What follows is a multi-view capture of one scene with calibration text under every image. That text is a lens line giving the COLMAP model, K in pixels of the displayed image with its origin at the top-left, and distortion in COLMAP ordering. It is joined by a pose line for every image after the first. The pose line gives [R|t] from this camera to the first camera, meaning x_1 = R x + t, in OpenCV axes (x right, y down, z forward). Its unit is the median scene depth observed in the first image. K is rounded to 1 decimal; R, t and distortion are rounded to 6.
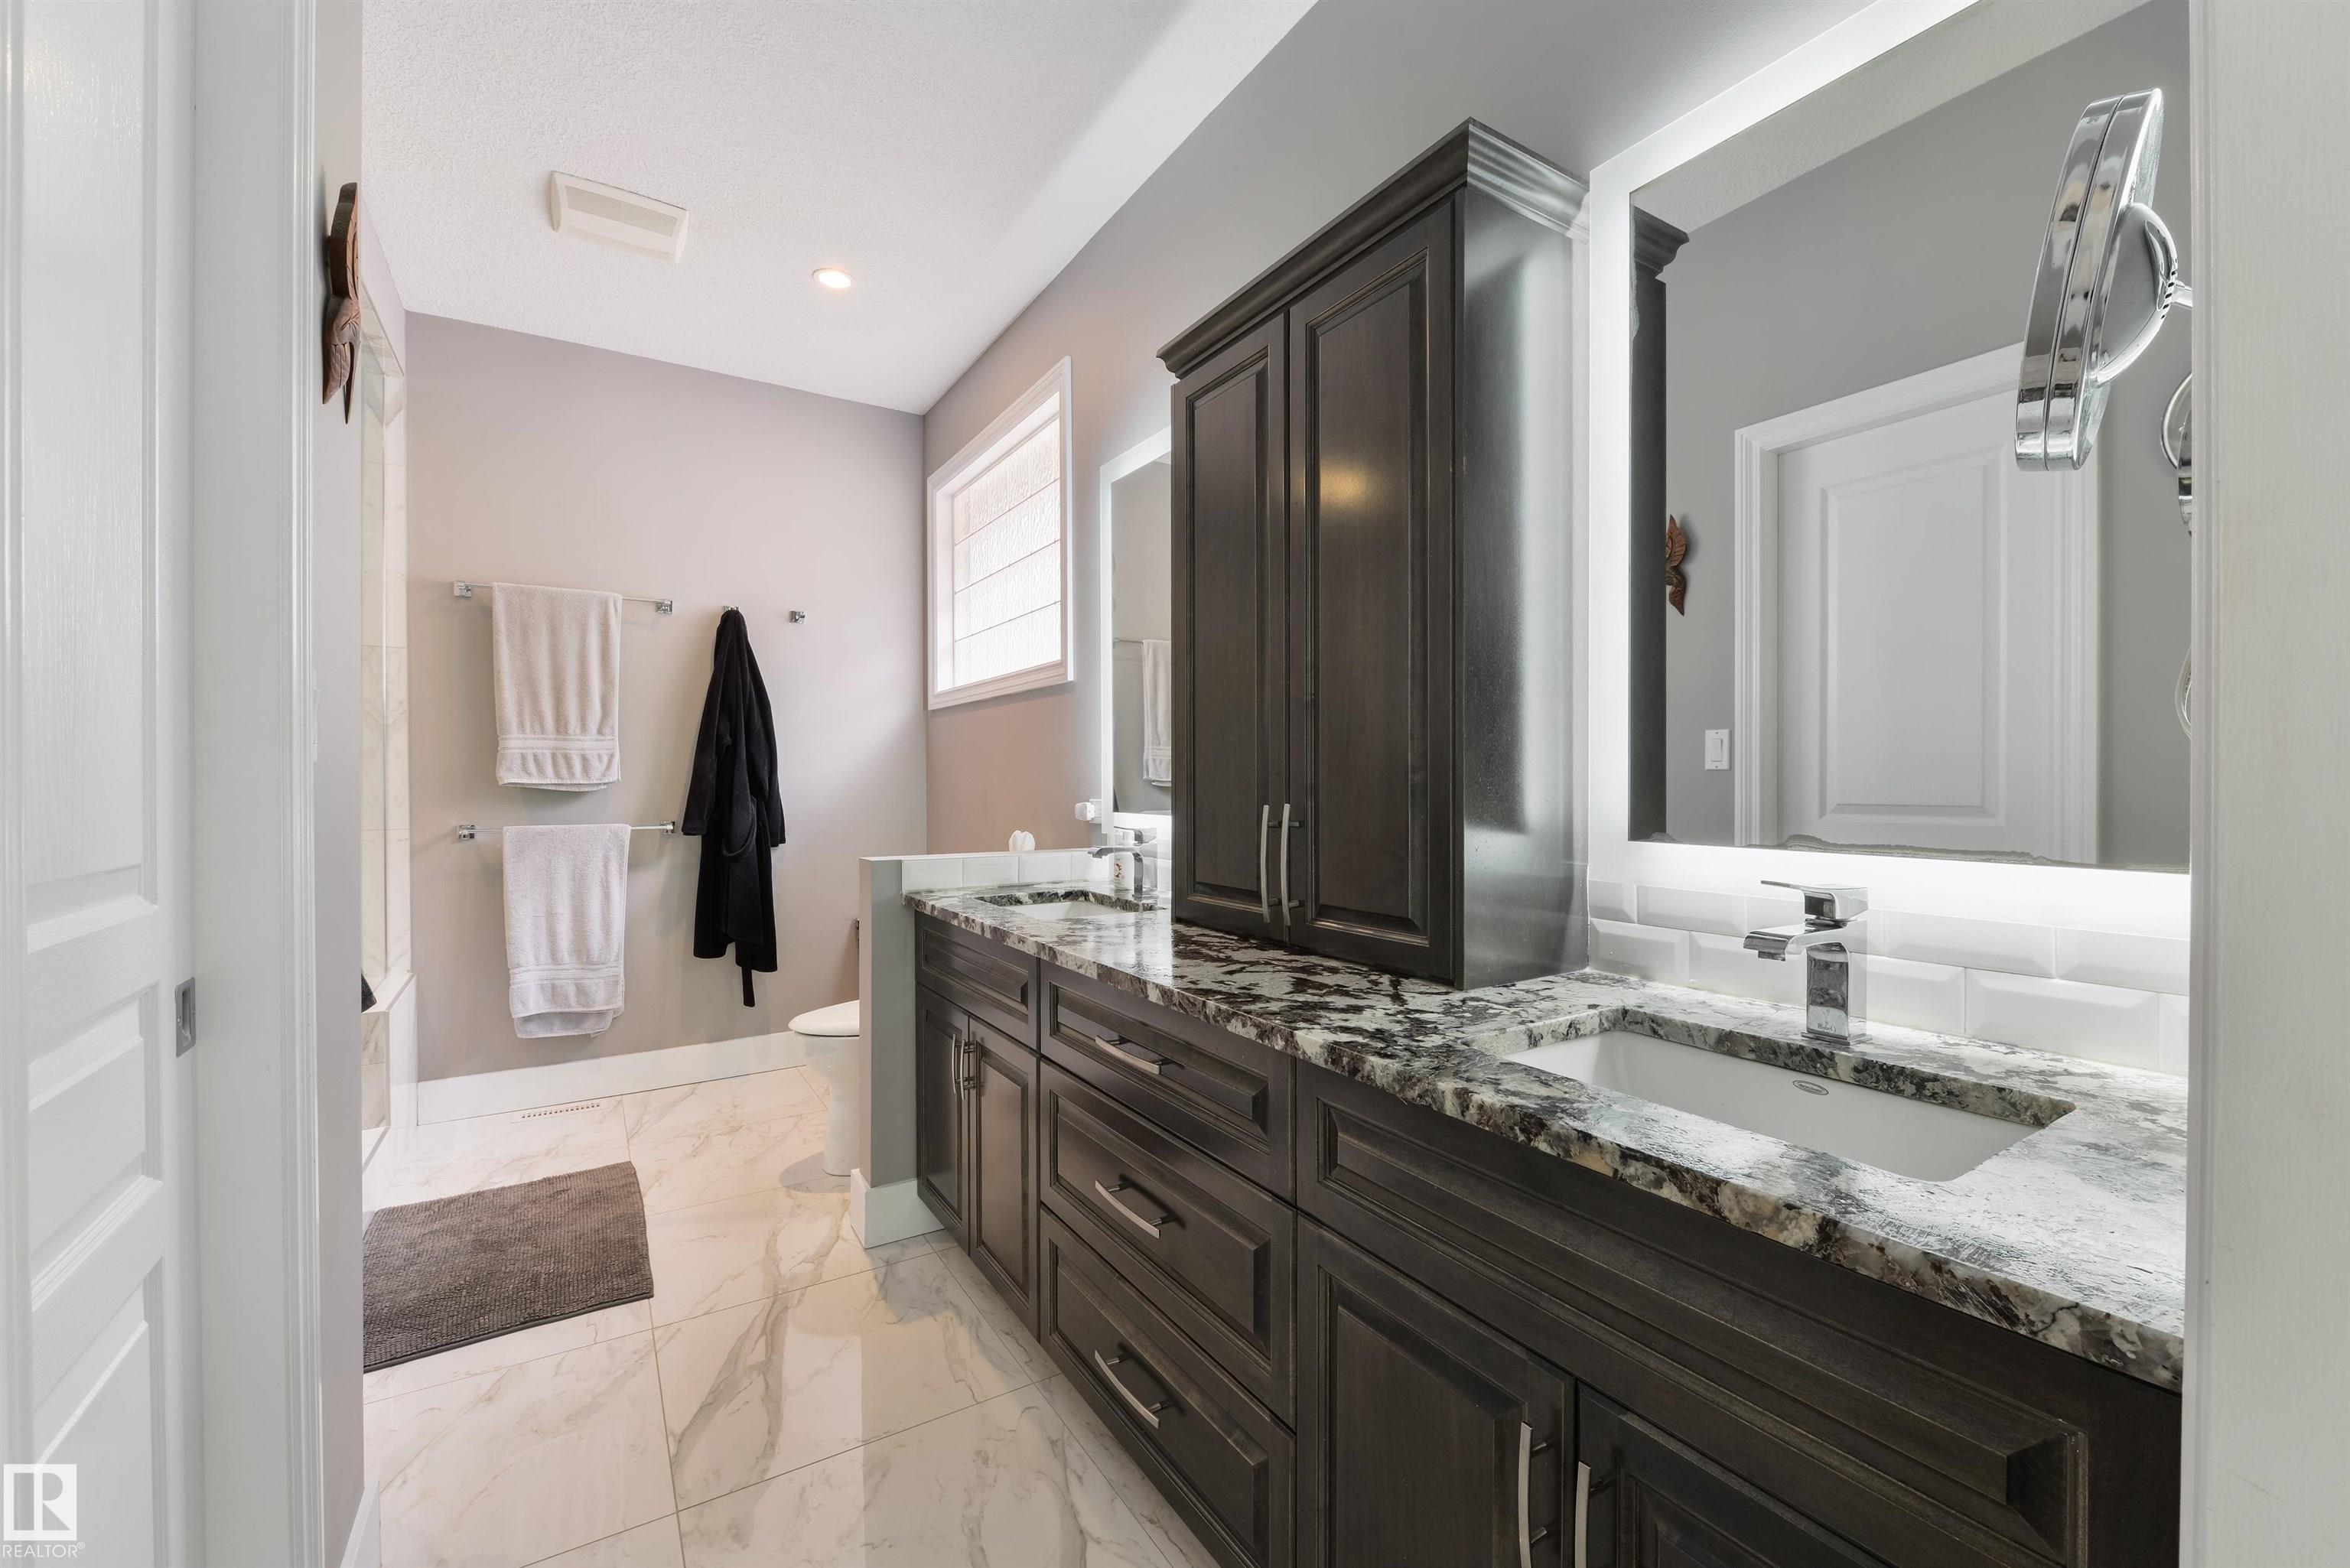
lens RADIAL K [[940.0, 0, 1175.4], [0, 940.0, 791.3], [0, 0, 1]] dist [-0.002611, -0.001708]
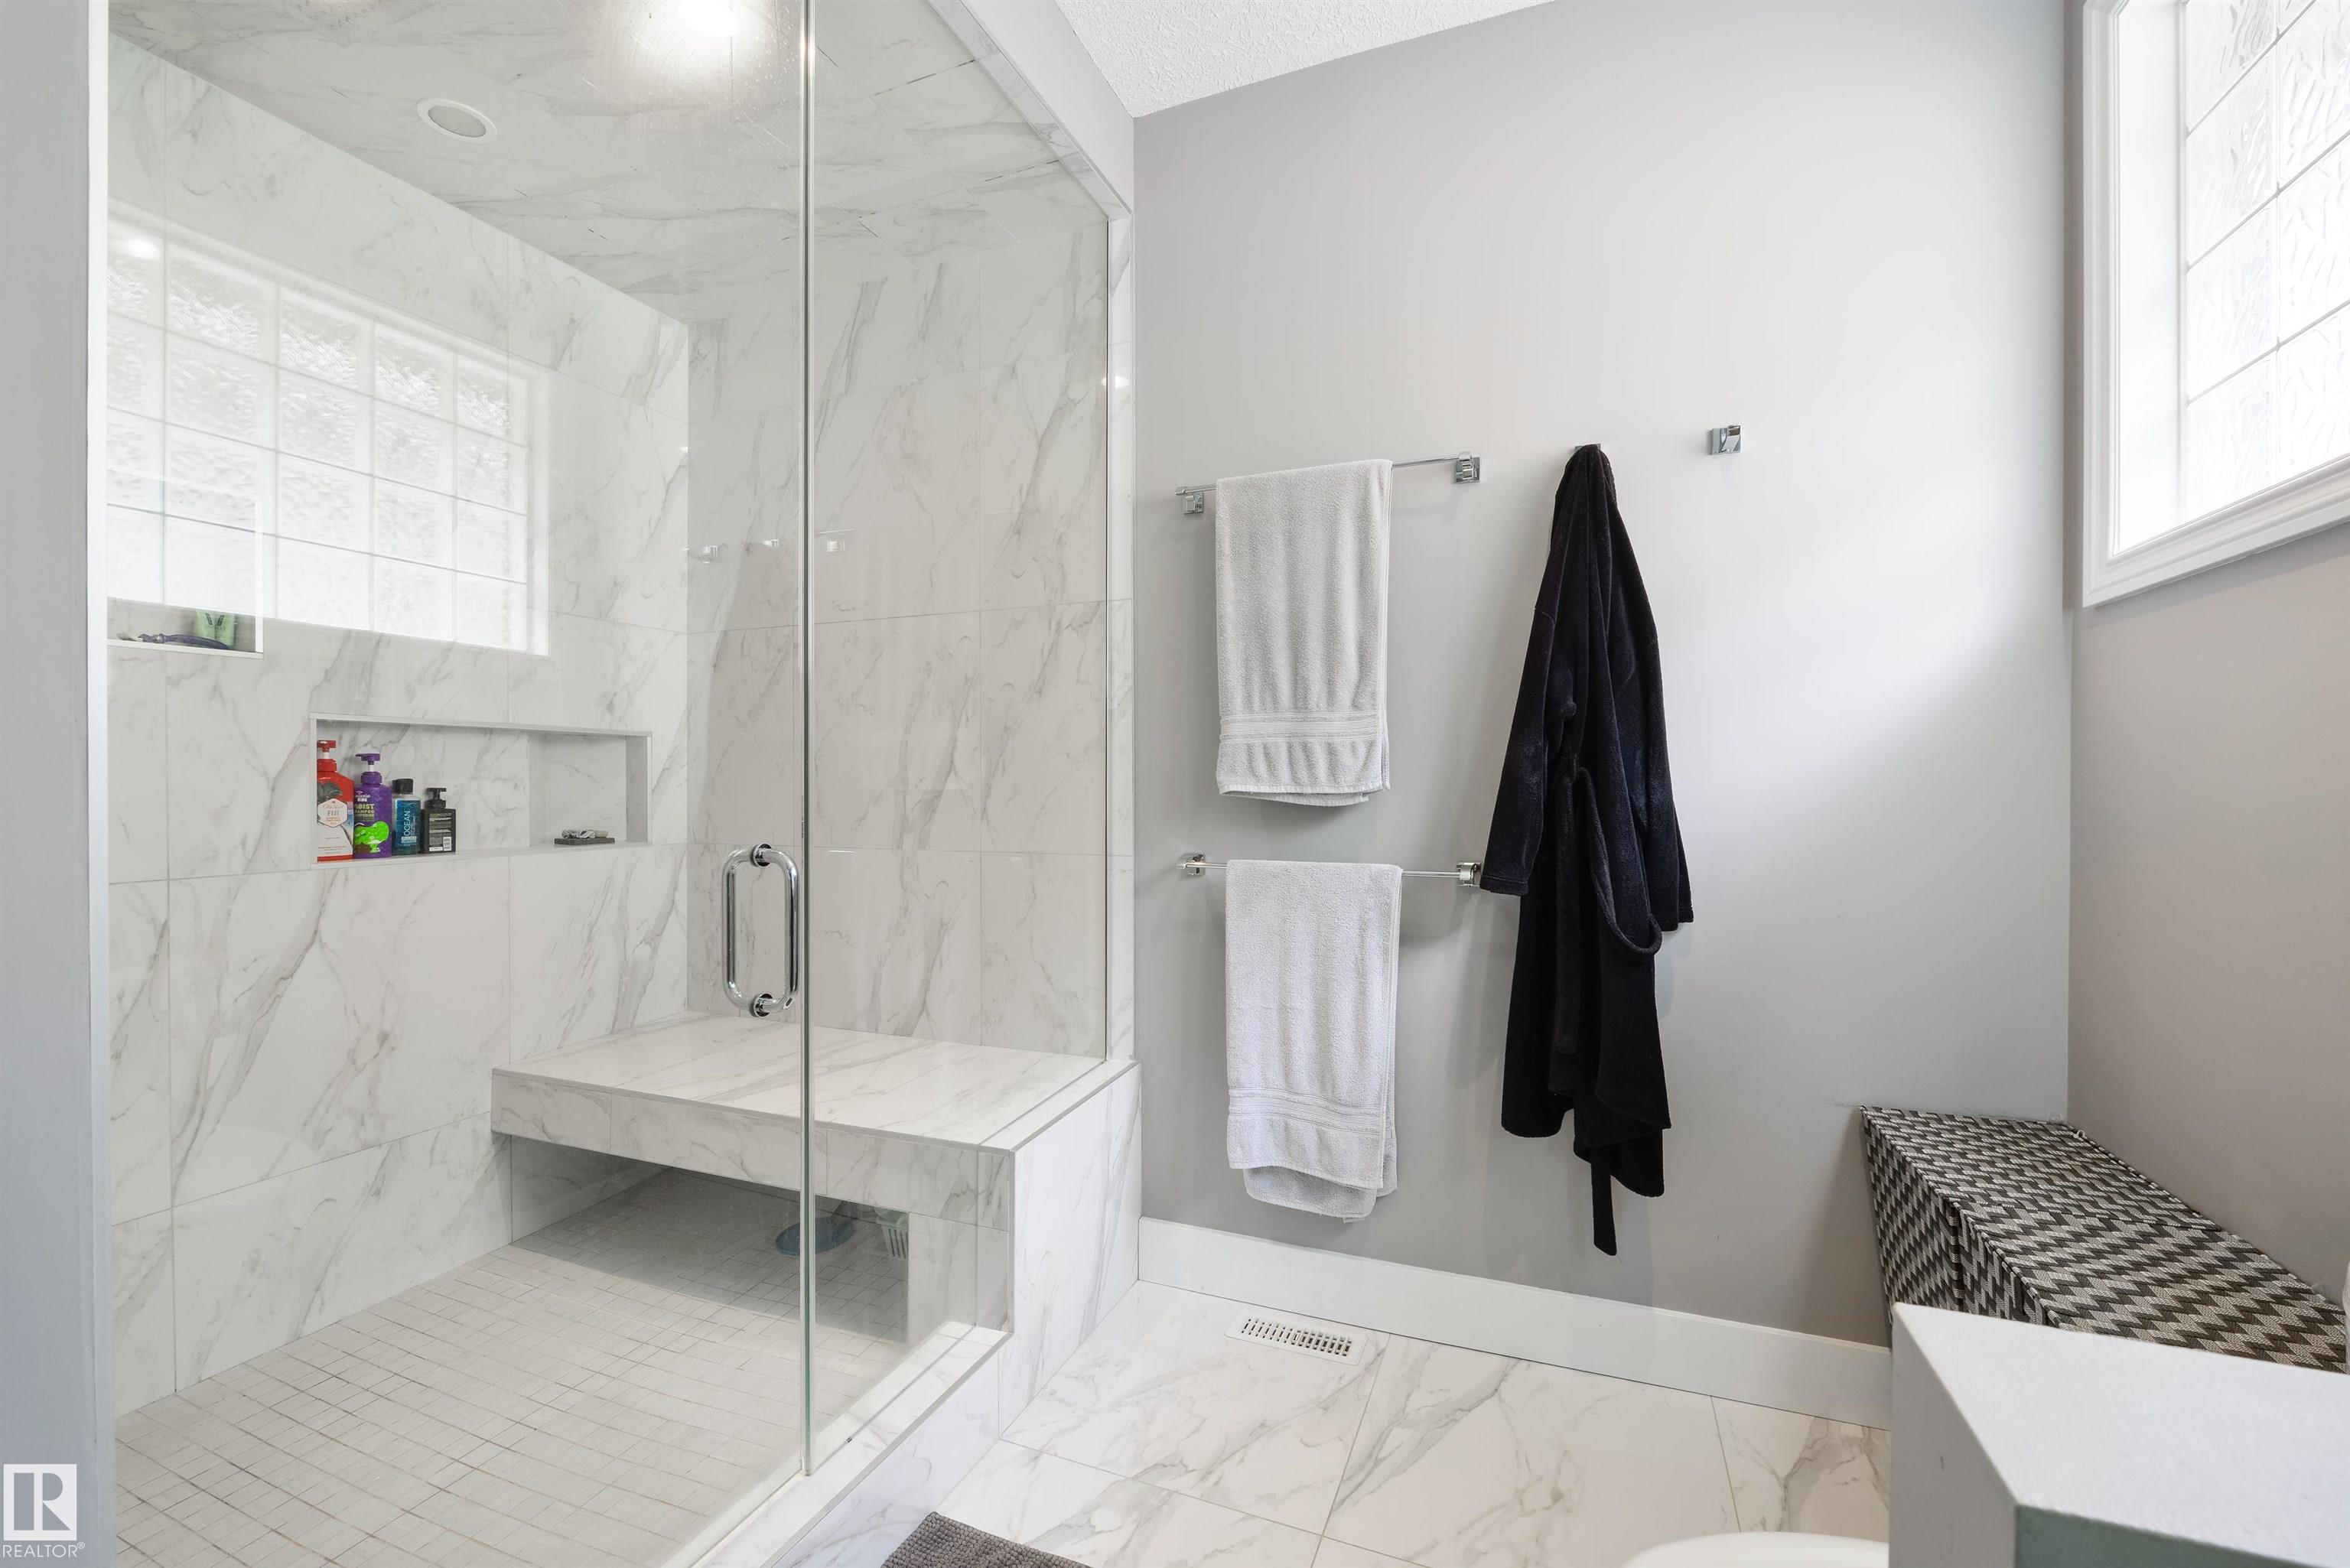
lens RADIAL K [[940.0, 0, 1226.1], [0, 940.0, 789.6], [0, 0, 1]] dist [-0.002611, -0.001708]
pose [[0.588911, 0.011252, -0.808119, -0.195123], [-0.006493, 0.999937, 0.009191, -0.015658], [0.808171, -0.000166, 0.588947, 0.602929]]
